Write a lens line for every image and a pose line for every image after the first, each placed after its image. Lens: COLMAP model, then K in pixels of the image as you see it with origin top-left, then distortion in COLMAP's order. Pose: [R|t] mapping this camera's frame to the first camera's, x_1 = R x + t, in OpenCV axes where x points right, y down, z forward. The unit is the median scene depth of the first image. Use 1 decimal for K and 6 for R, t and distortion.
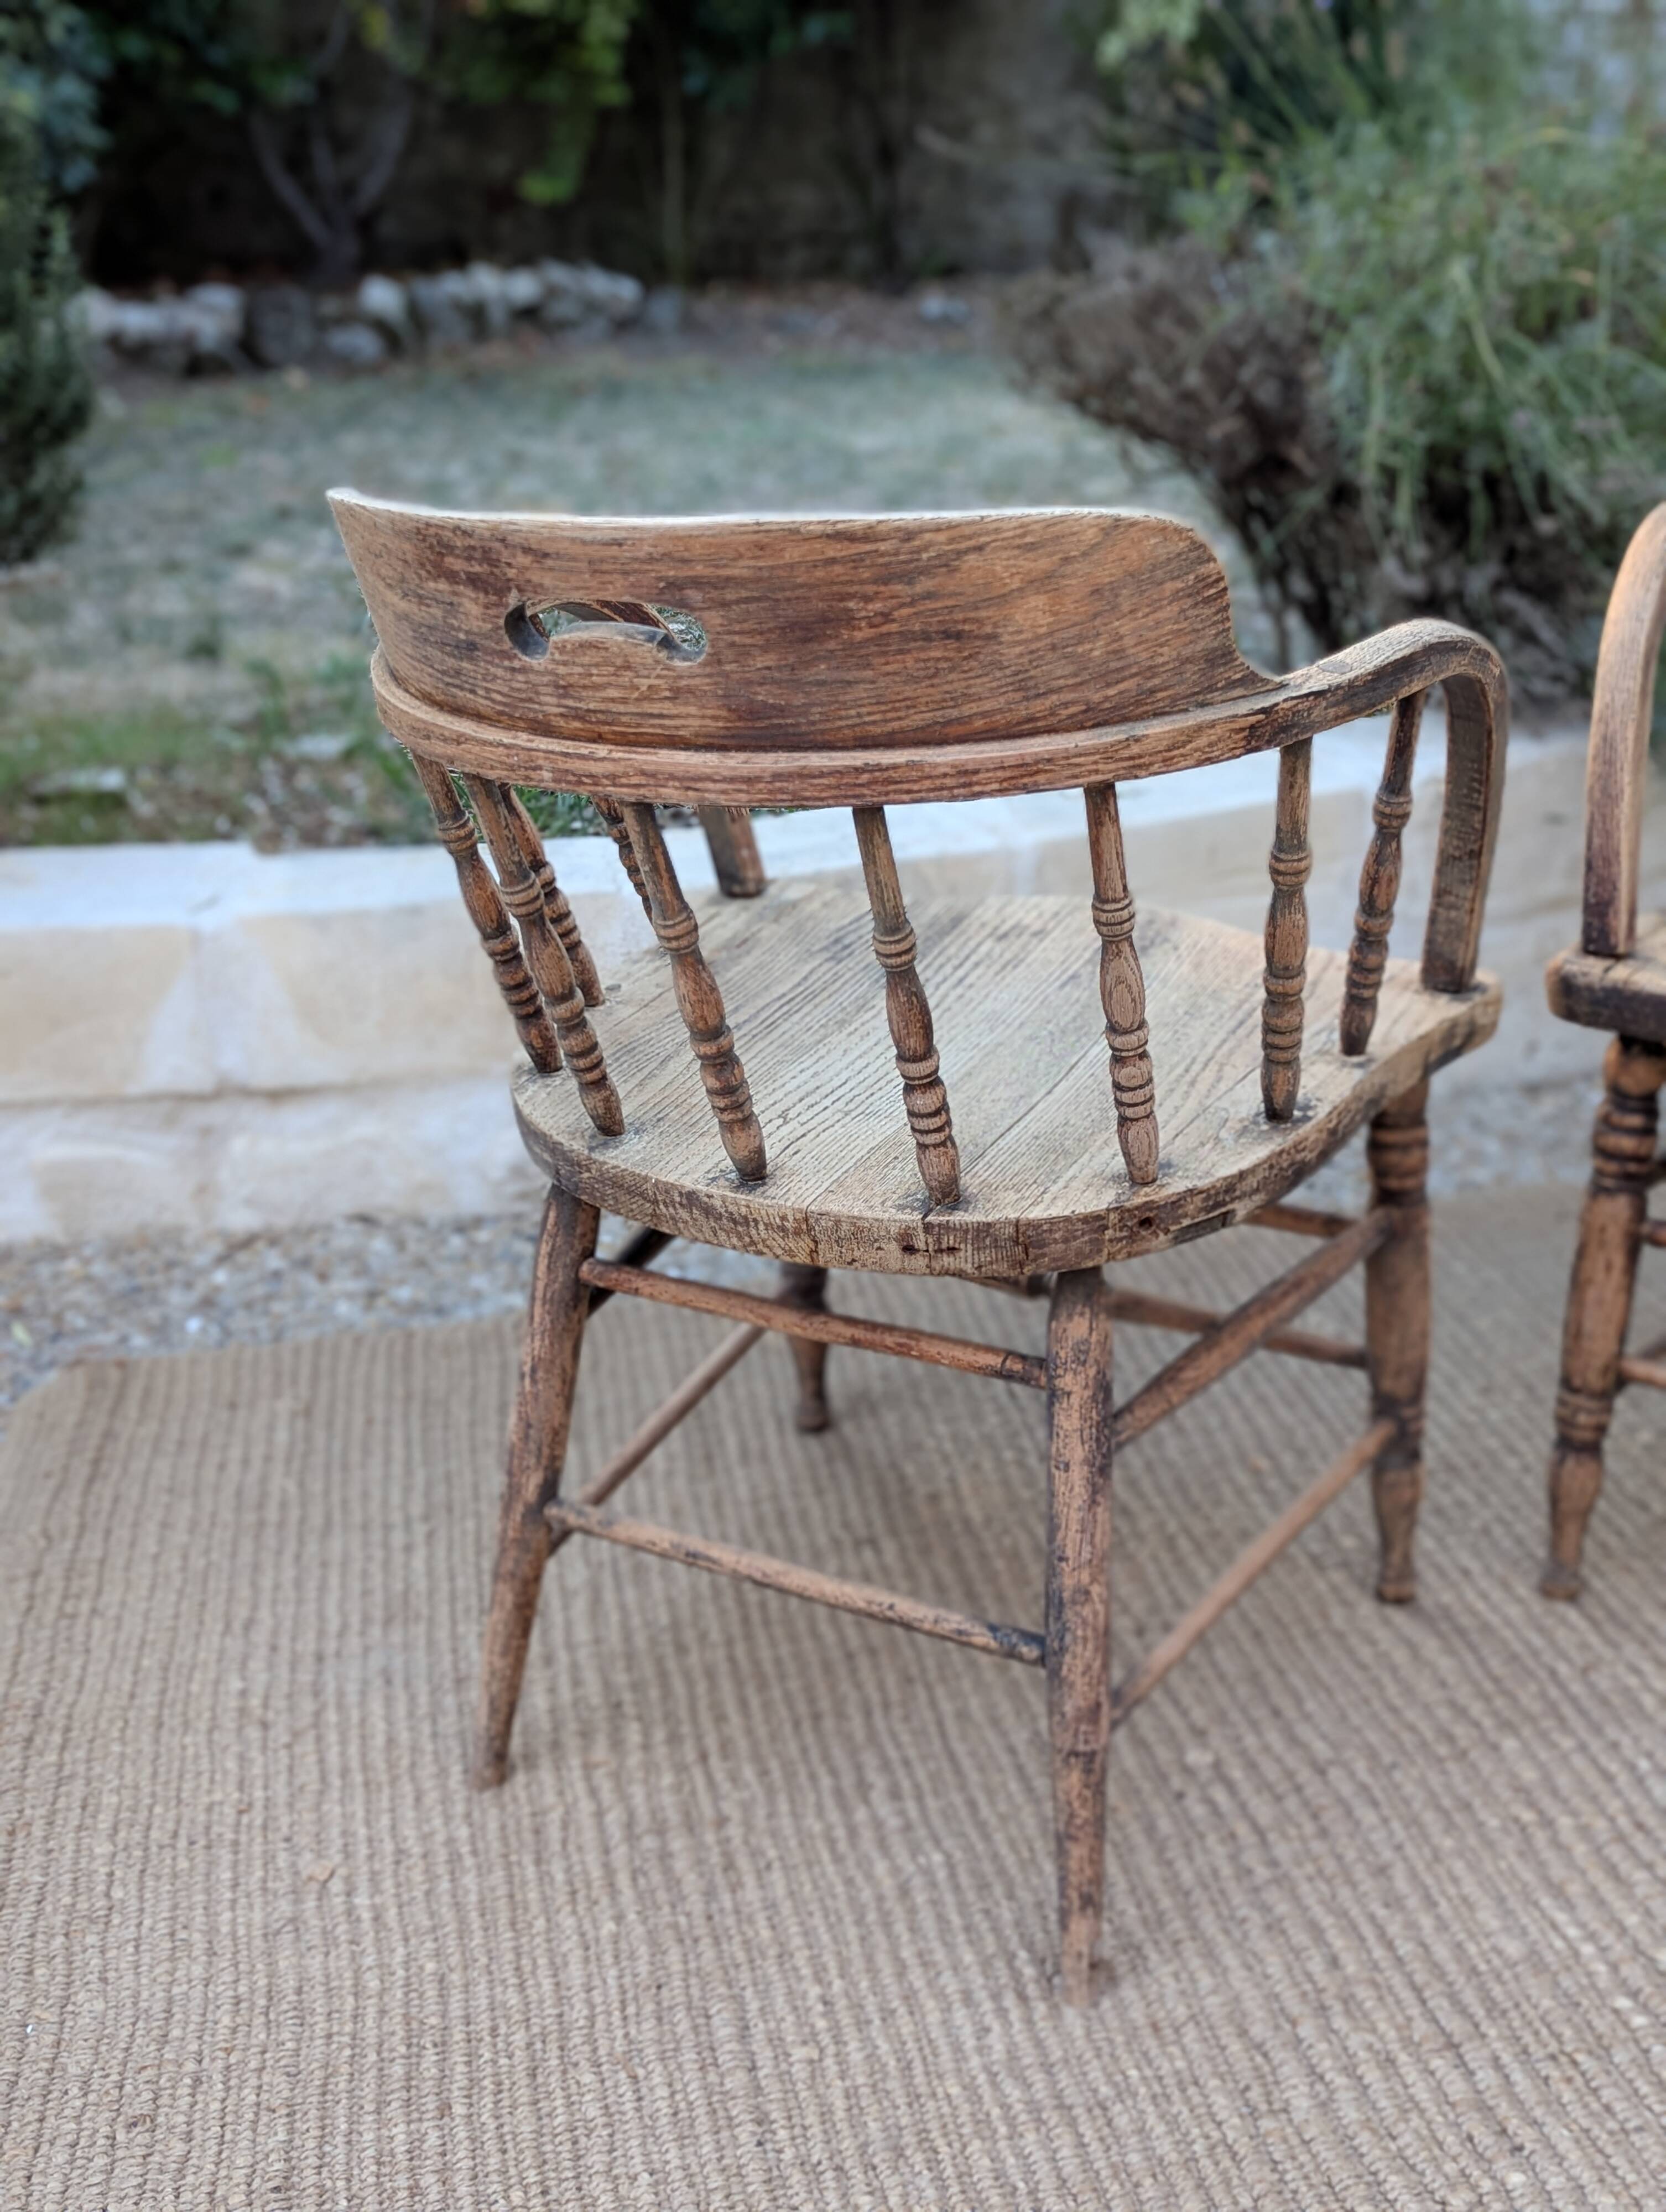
lens RADIAL K [[2386.5, 0, 857.8], [0, 2386.5, 1177.6], [0, 0, 1]] dist [0.030566, 0.000000]
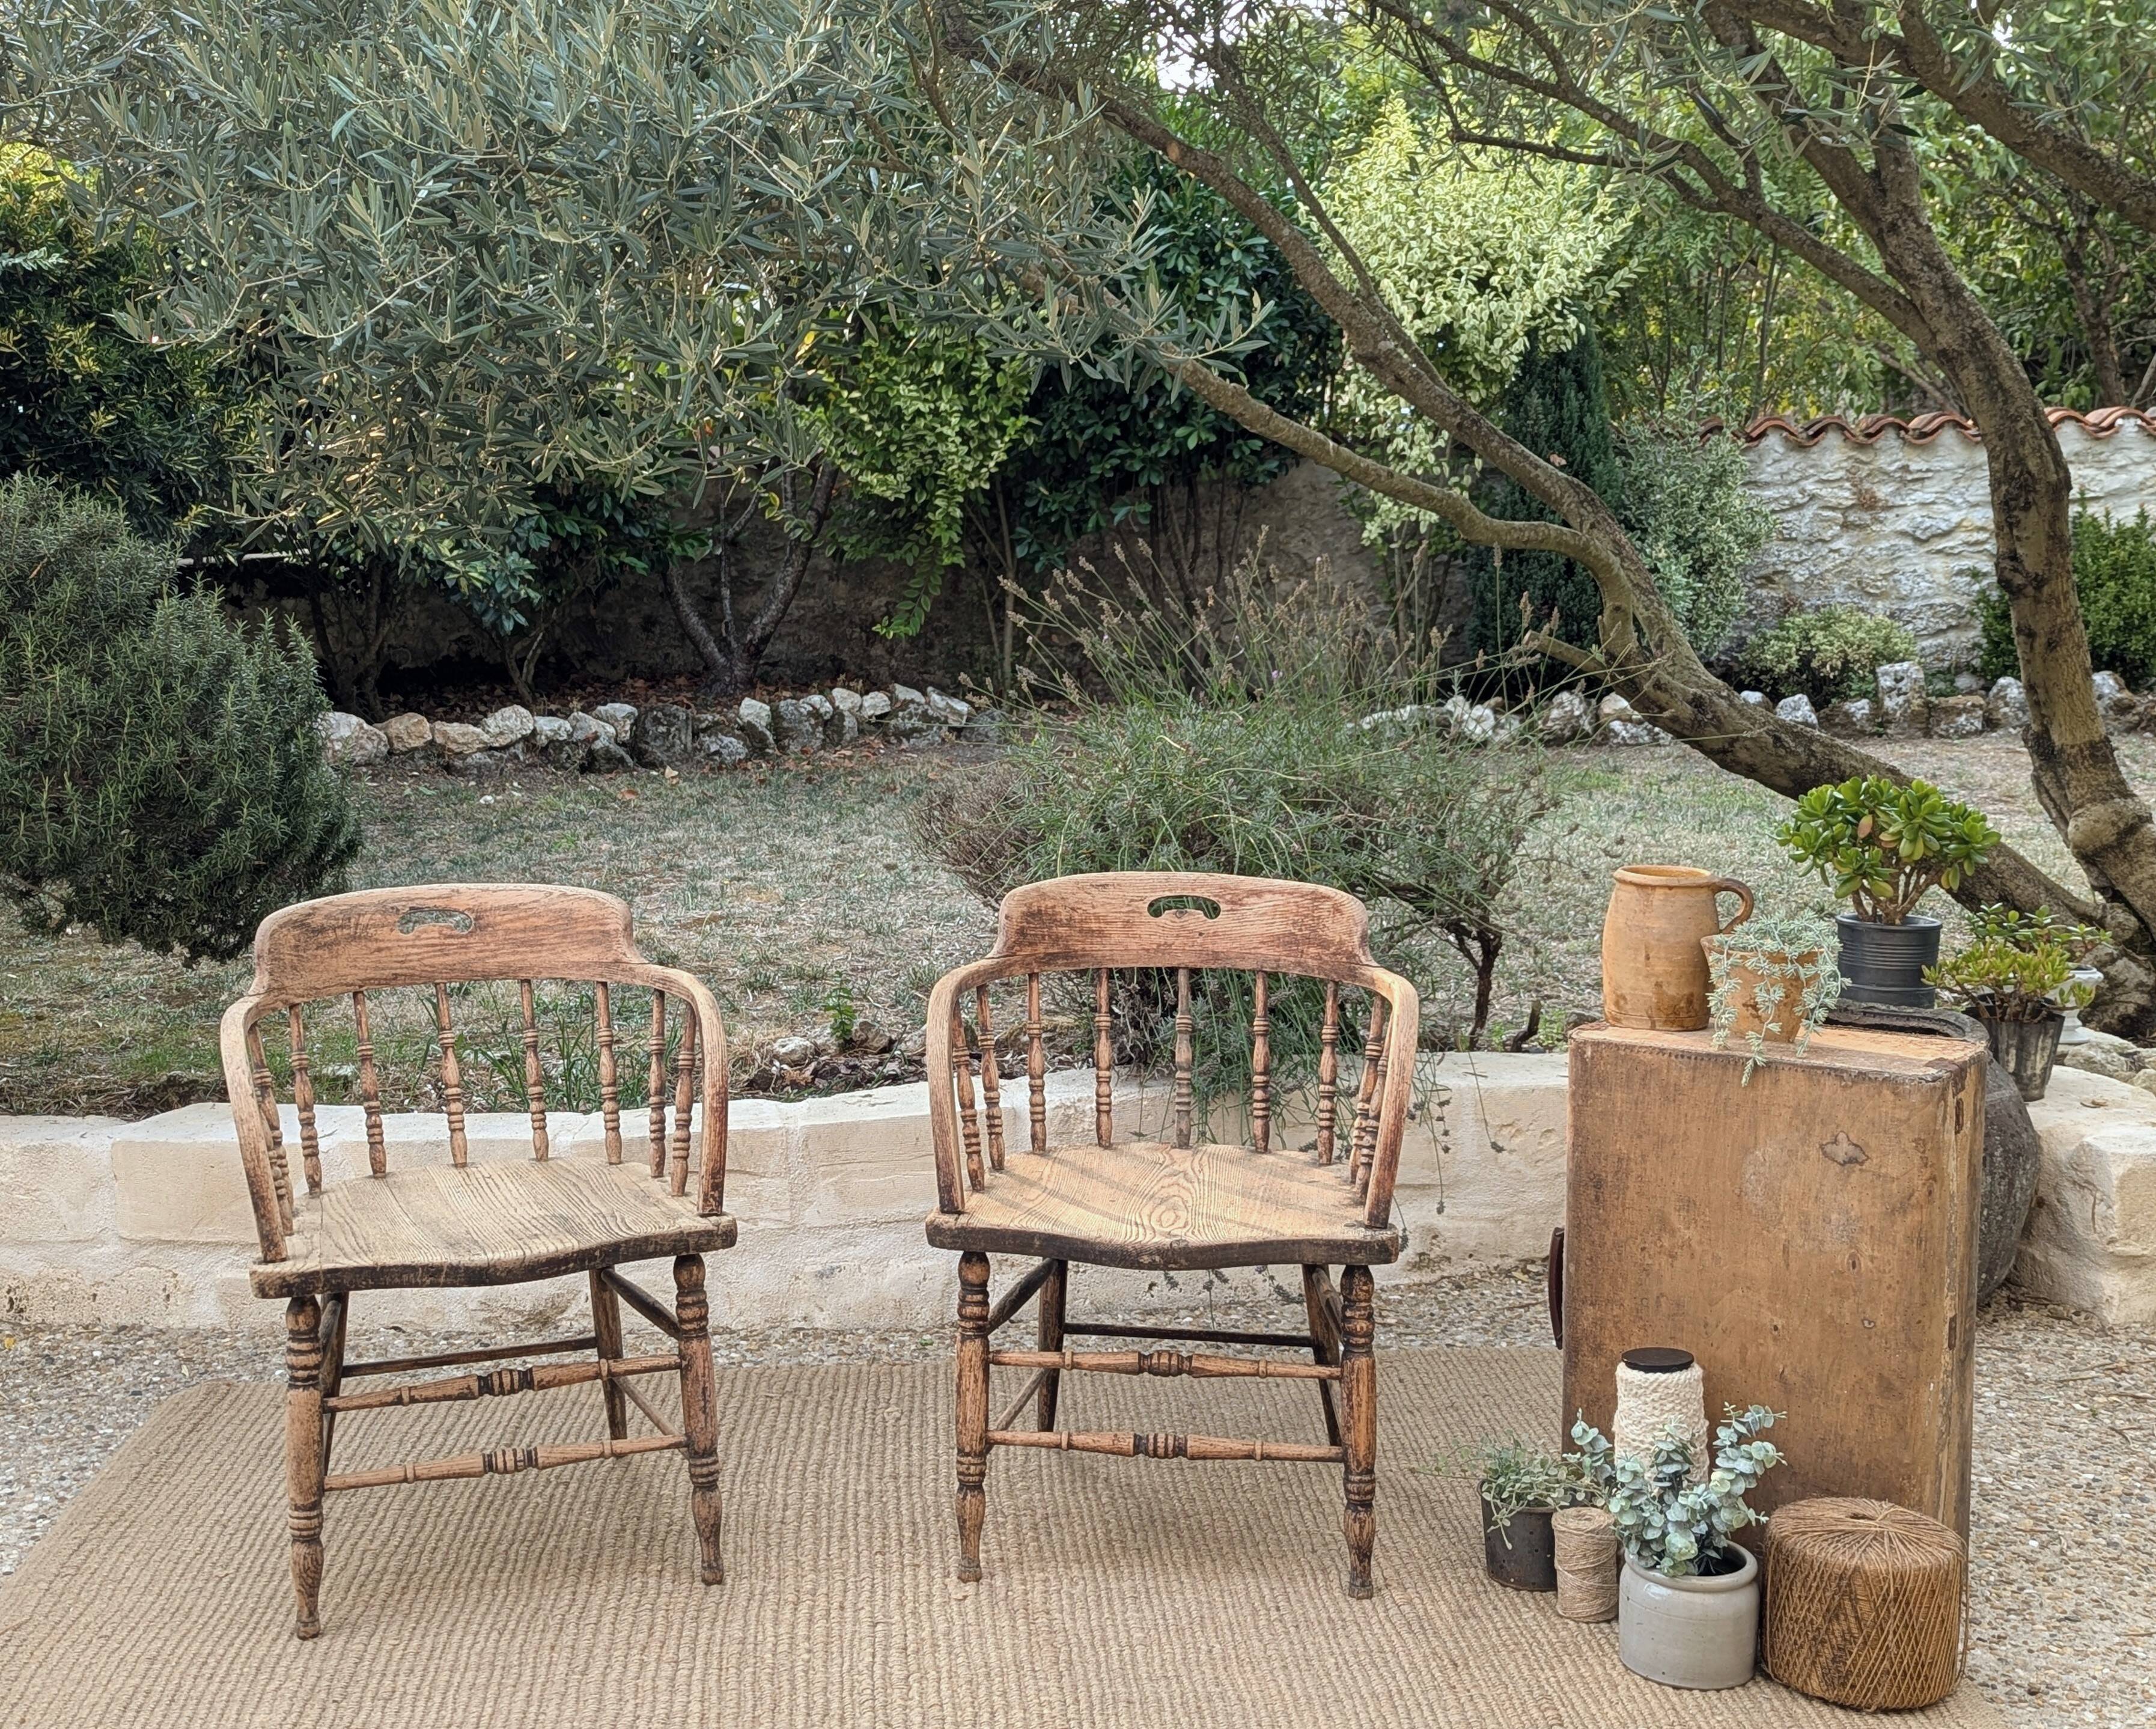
lens RADIAL K [[2639.8, 0, 945.0], [0, 2639.8, 880.3], [0, 0, 1]] dist [0.031891, 0.000000]
pose [[0.981906, 0.040384, -0.185013, 0.159684], [-0.086991, 0.964003, -0.251259, 0.046855], [0.168207, 0.262807, 0.950073, -0.248920]]
